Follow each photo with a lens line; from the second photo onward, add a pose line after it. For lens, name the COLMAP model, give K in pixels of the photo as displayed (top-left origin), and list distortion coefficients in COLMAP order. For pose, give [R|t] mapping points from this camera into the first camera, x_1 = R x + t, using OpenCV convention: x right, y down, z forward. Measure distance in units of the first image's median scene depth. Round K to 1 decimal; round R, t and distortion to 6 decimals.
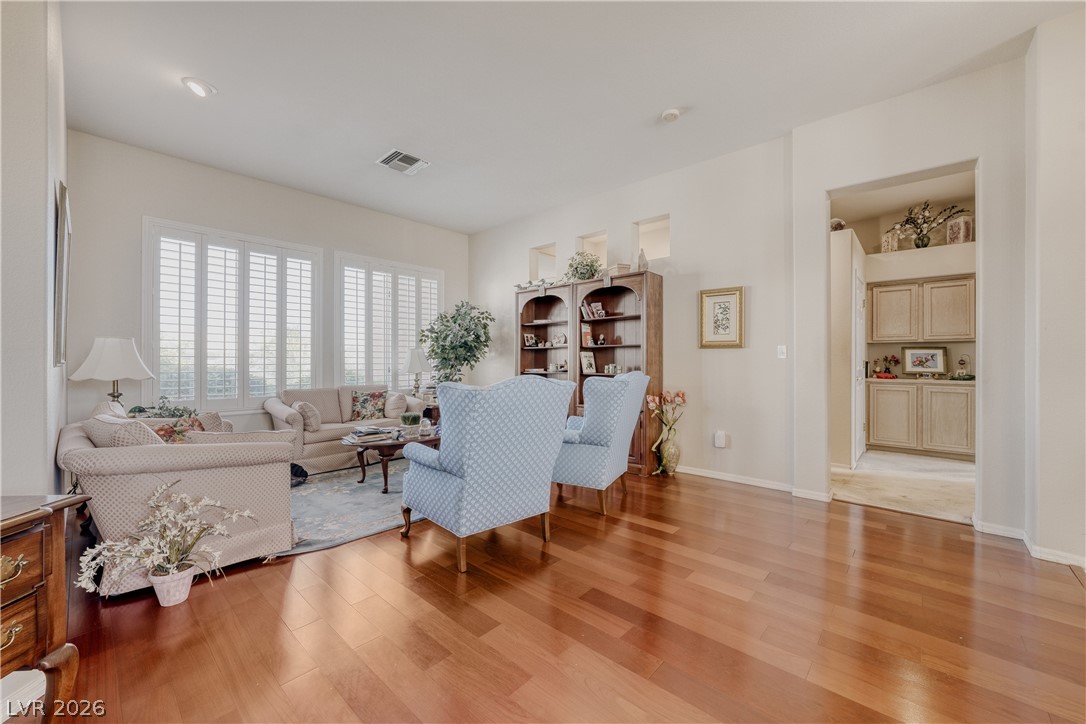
lens RADIAL K [[426.2, 0, 541.8], [0, 426.2, 360.1], [0, 0, 1]] dist [-0.020207, 0.006042]
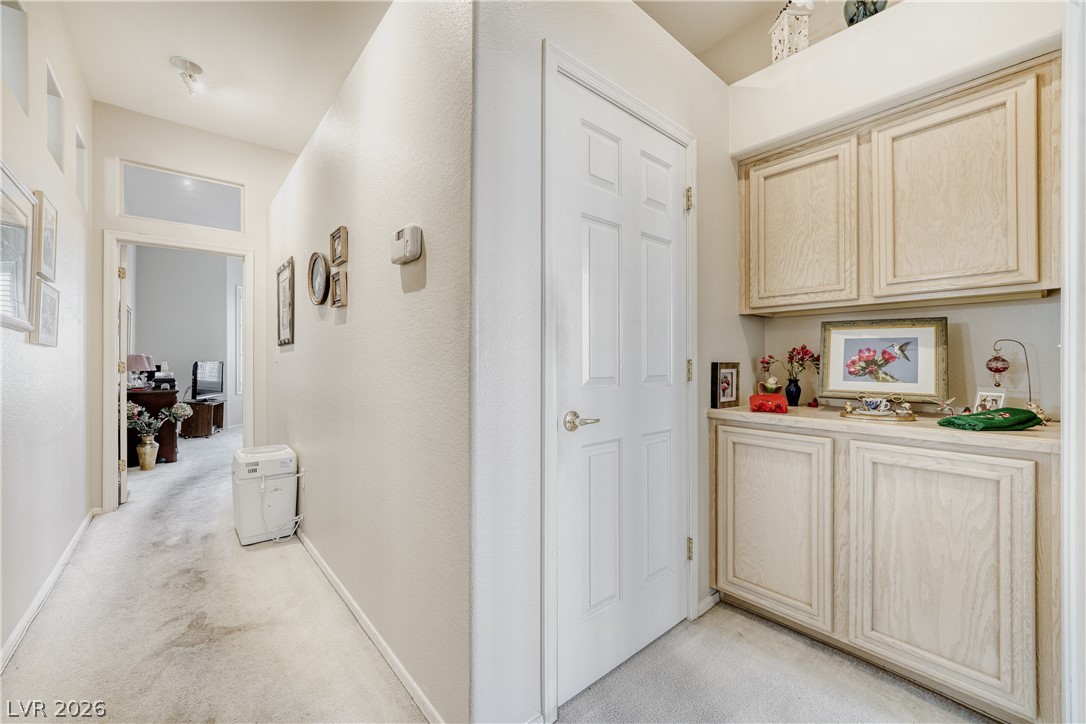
lens RADIAL K [[426.2, 0, 541.8], [0, 426.2, 360.1], [0, 0, 1]] dist [-0.020207, 0.006042]
pose [[0.991703, -0.000111, -0.128549, 0.691734], [-0.000170, 0.999998, -0.002172, 0.002449], [0.128549, 0.002176, 0.991701, 0.635705]]
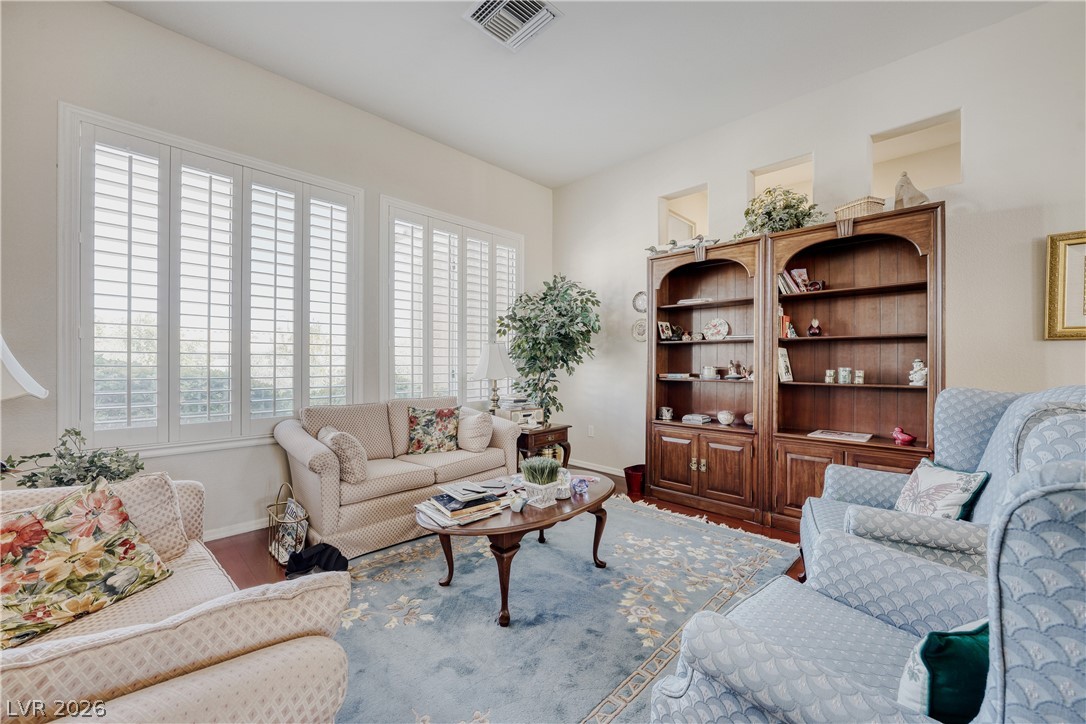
lens RADIAL K [[426.2, 0, 541.8], [0, 426.2, 360.1], [0, 0, 1]] dist [-0.020207, 0.006042]
pose [[0.999408, 0.002642, -0.034294, -0.207300], [-0.002683, 0.999996, -0.001139, 0.000750], [0.034291, 0.001230, 0.999411, 0.335551]]
